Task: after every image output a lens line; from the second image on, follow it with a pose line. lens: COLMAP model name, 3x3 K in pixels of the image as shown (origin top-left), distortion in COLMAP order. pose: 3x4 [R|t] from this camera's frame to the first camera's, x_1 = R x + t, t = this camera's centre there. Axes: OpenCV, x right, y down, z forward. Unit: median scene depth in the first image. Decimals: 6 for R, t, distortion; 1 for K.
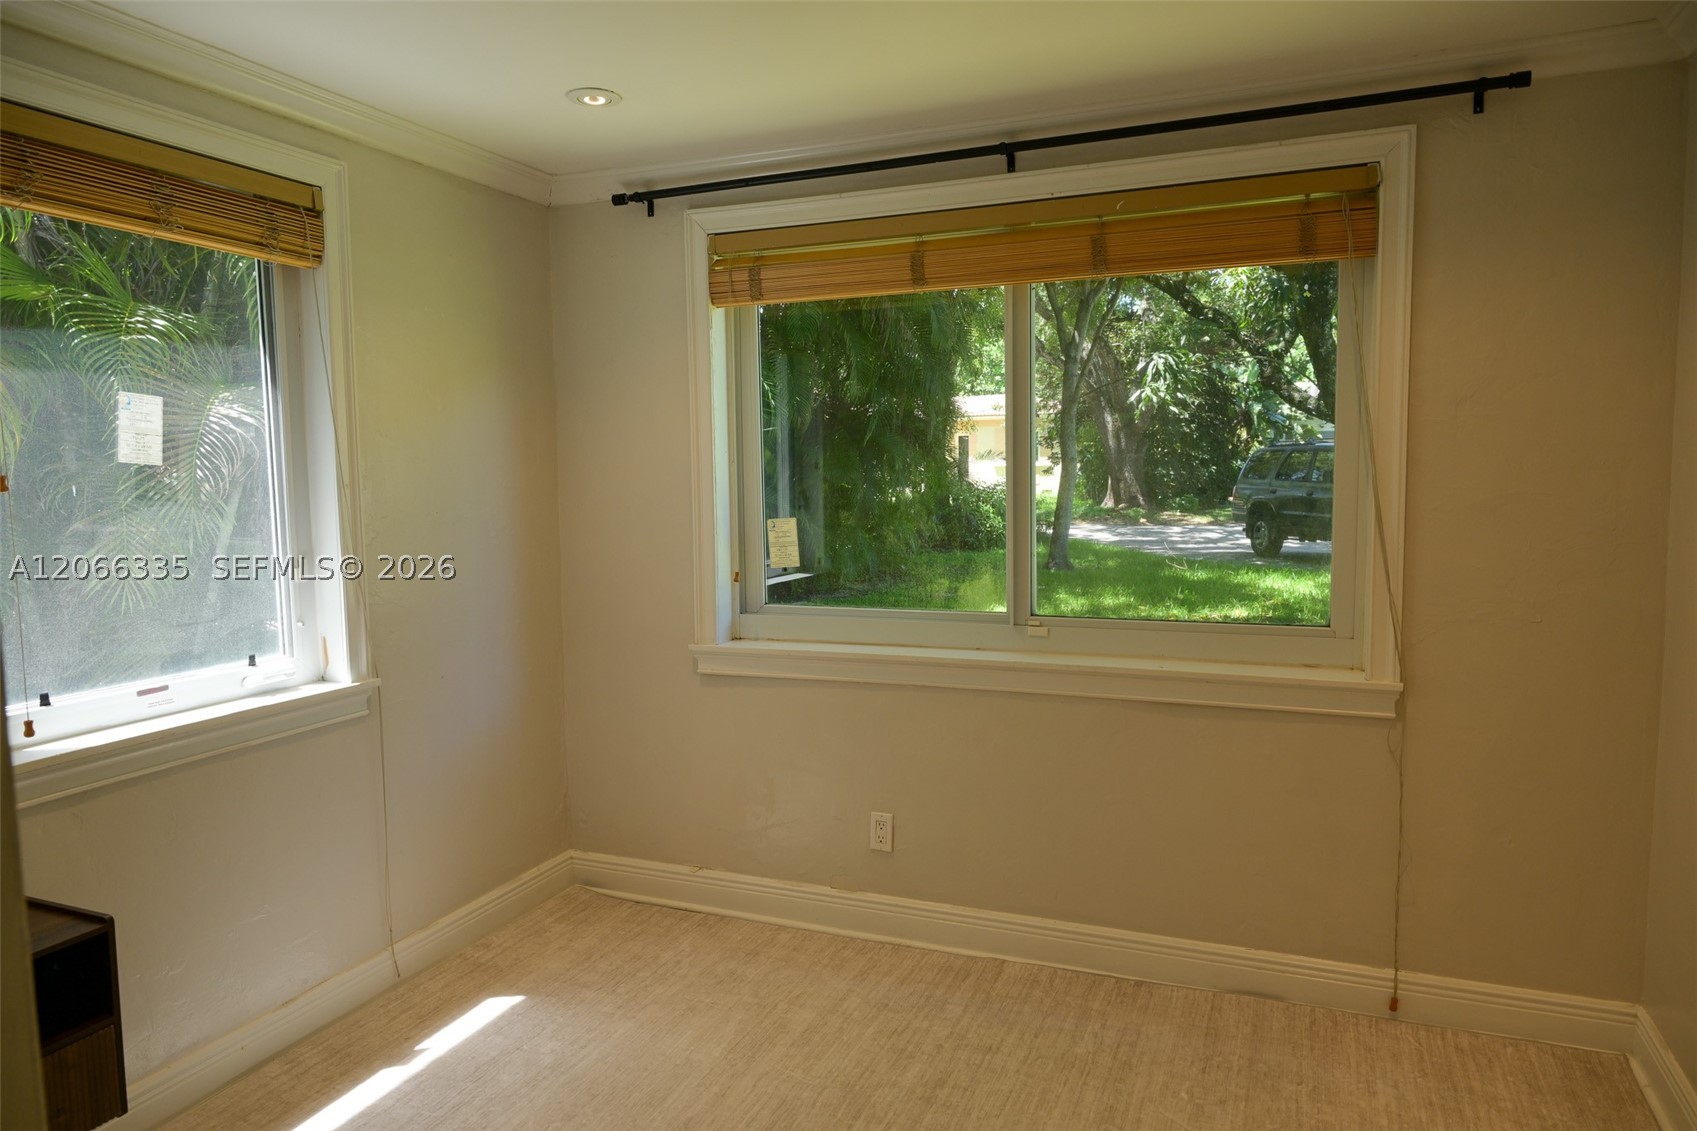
lens RADIAL K [[1134.6, 0, 848.5], [0, 1134.6, 565.5], [0, 0, 1]] dist [0.000758, -0.003080]
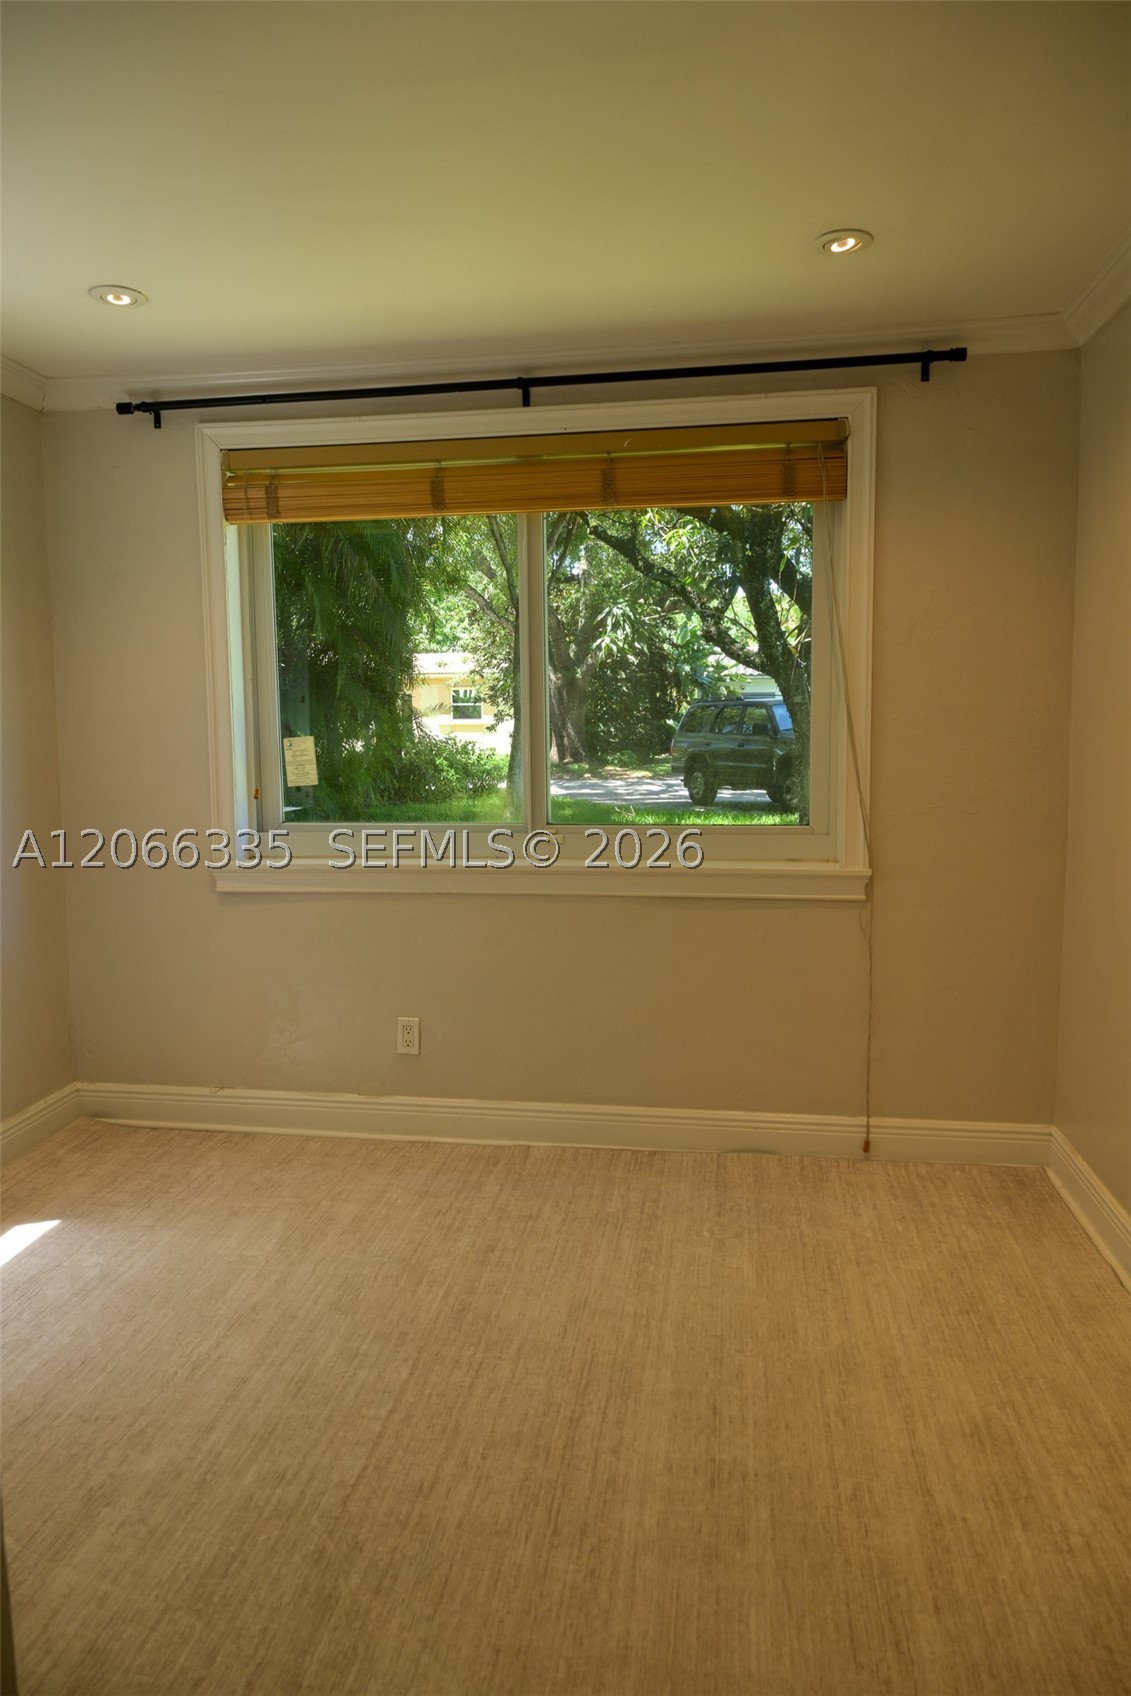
lens RADIAL K [[1134.1, 0, 570.2], [0, 1134.1, 837.3], [0, 0, 1]] dist [0.002009, -0.003226]
pose [[0.969666, -0.019548, 0.243652, -0.081864], [0.017257, 0.999785, 0.011534, 0.045786], [-0.243825, -0.006979, 0.969794, -0.046891]]
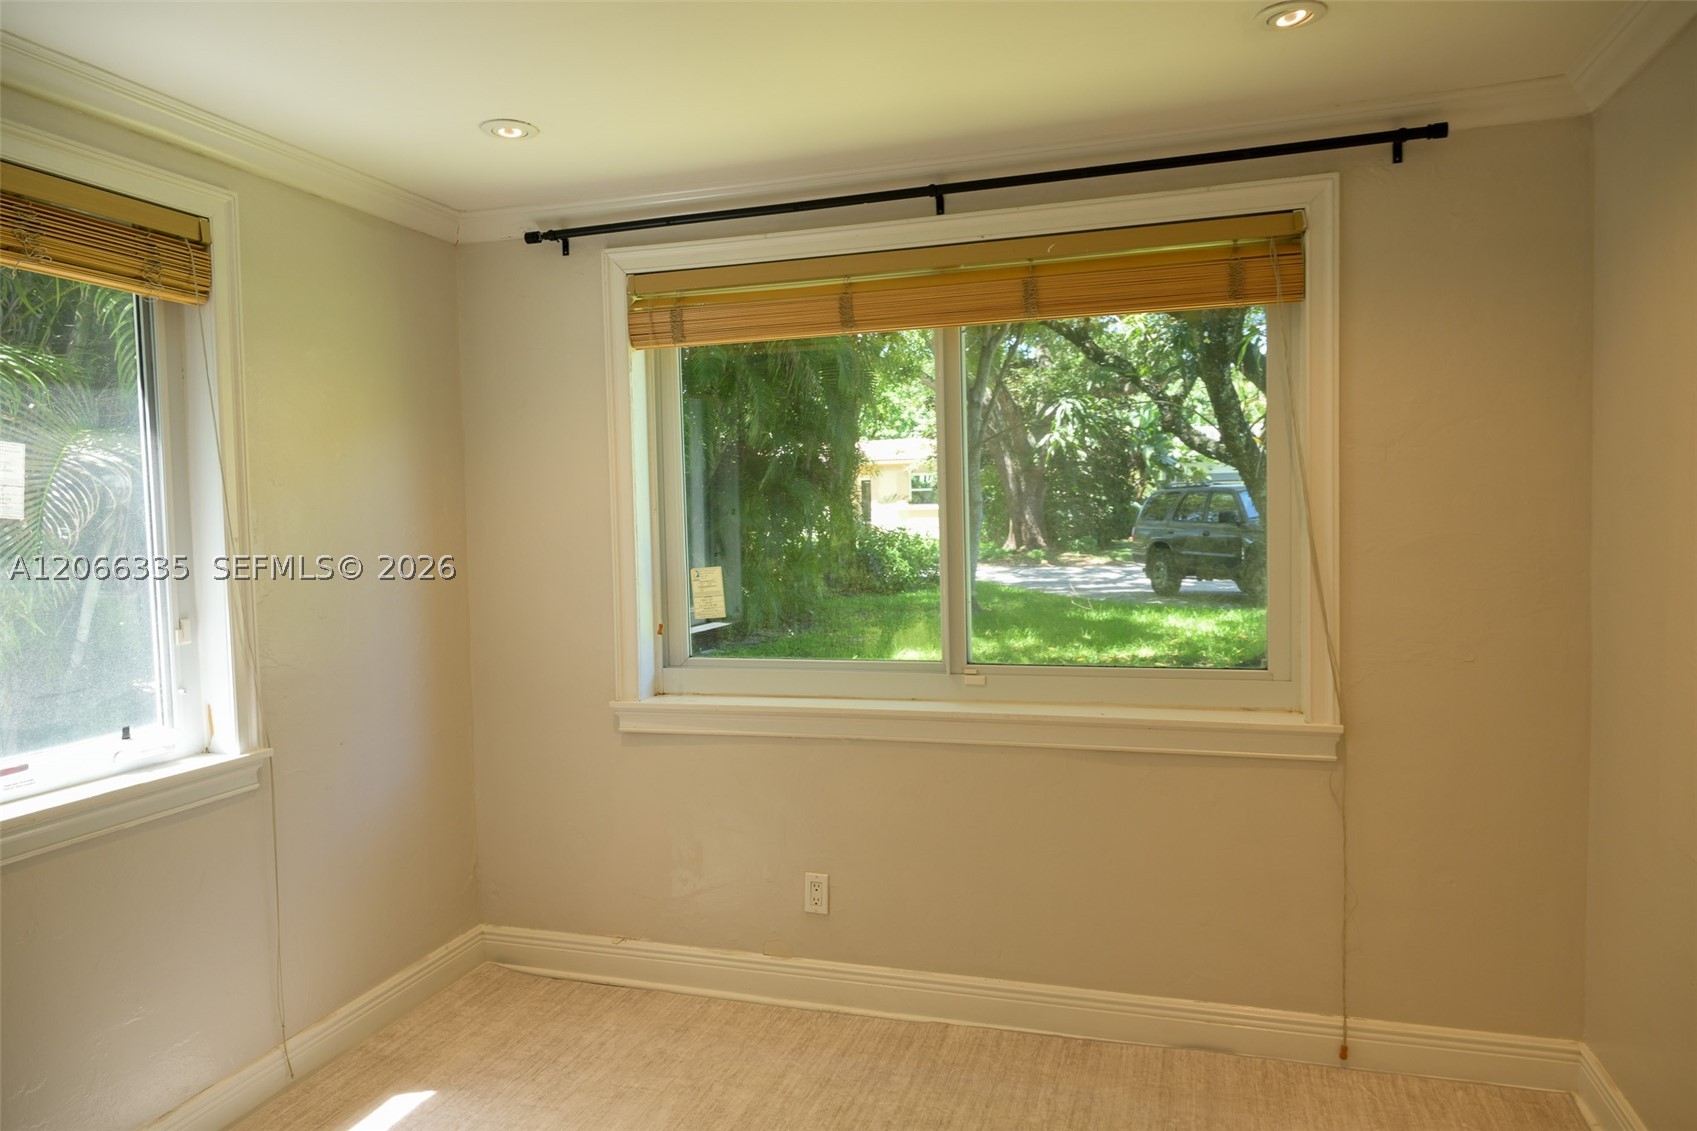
lens RADIAL K [[1134.8, 0, 854.3], [0, 1134.8, 564.0], [0, 0, 1]] dist [0.002009, -0.003226]
pose [[0.995750, -0.013123, 0.091159, -0.024316], [0.016787, 0.999077, -0.039547, -0.004718], [-0.090555, 0.040910, 0.995051, 0.035373]]
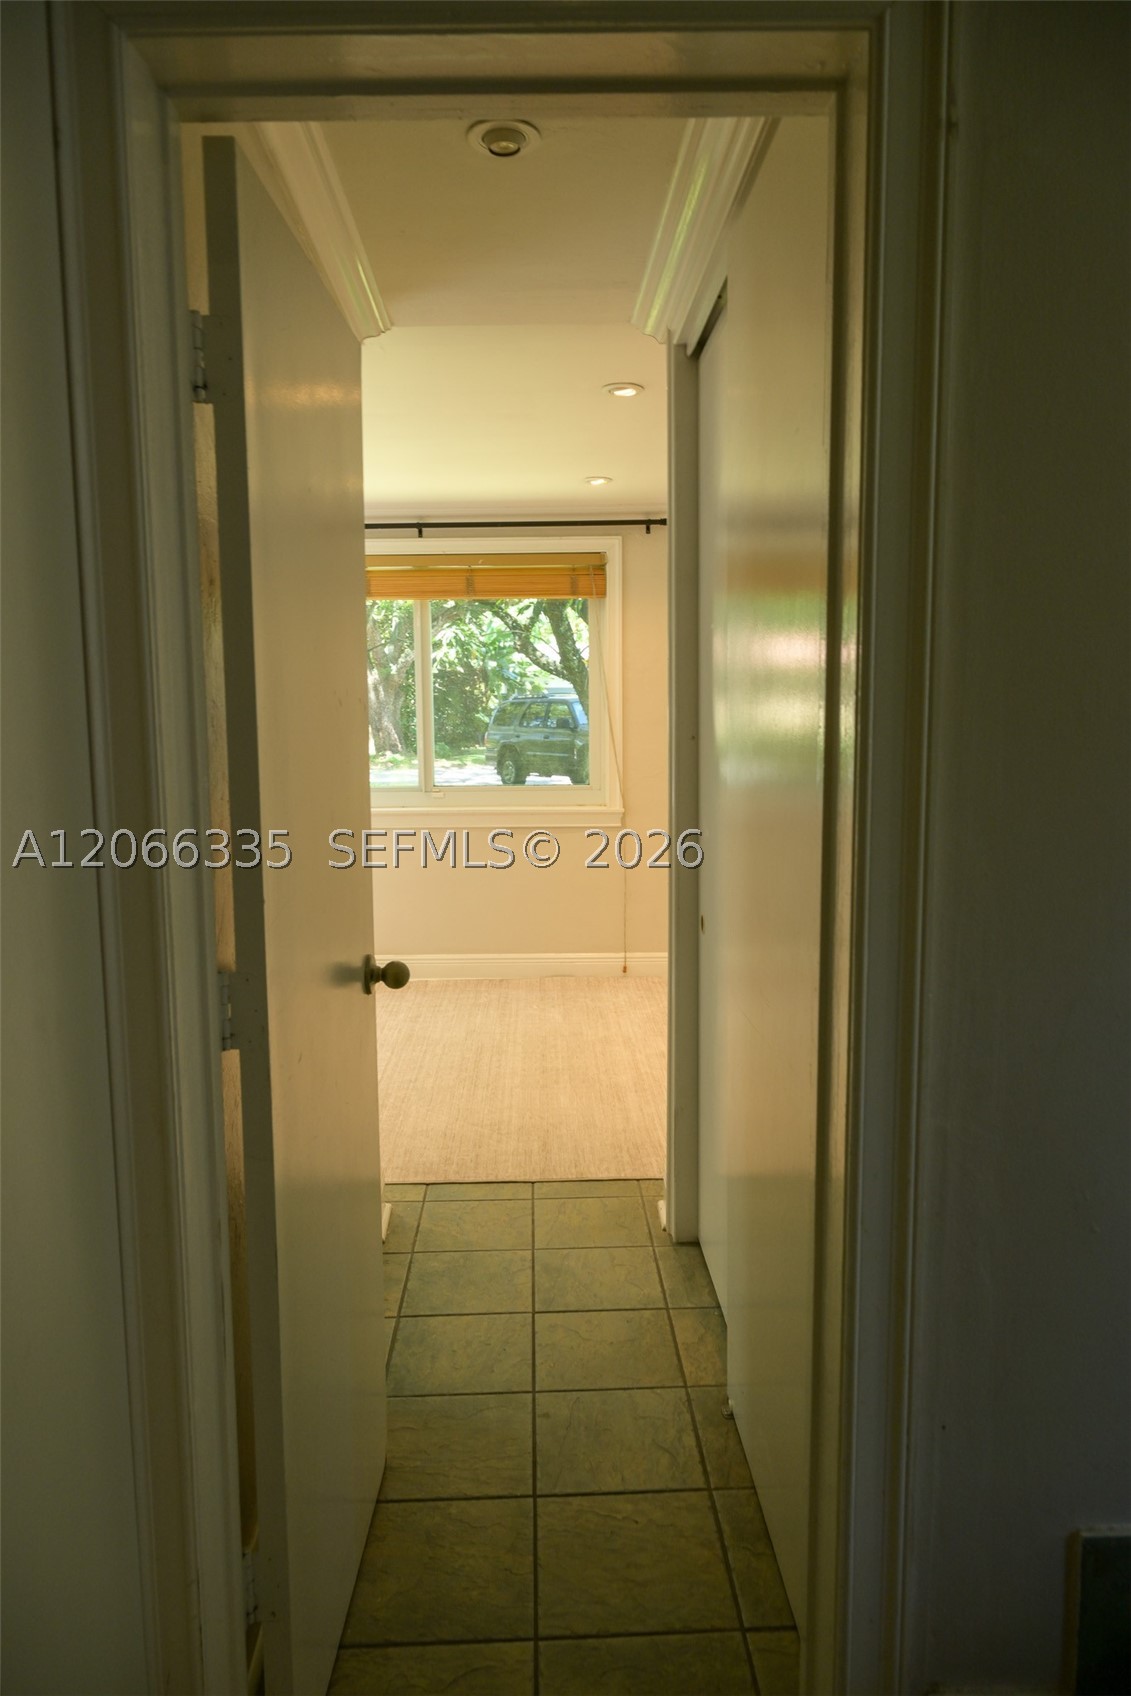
lens RADIAL K [[1134.1, 0, 570.2], [0, 1134.1, 837.3], [0, 0, 1]] dist [0.002009, -0.003226]
pose [[0.913941, -0.038269, 0.404039, -0.370803], [0.031762, 0.999235, 0.022798, 0.092494], [-0.404602, -0.008003, 0.914458, -0.719815]]
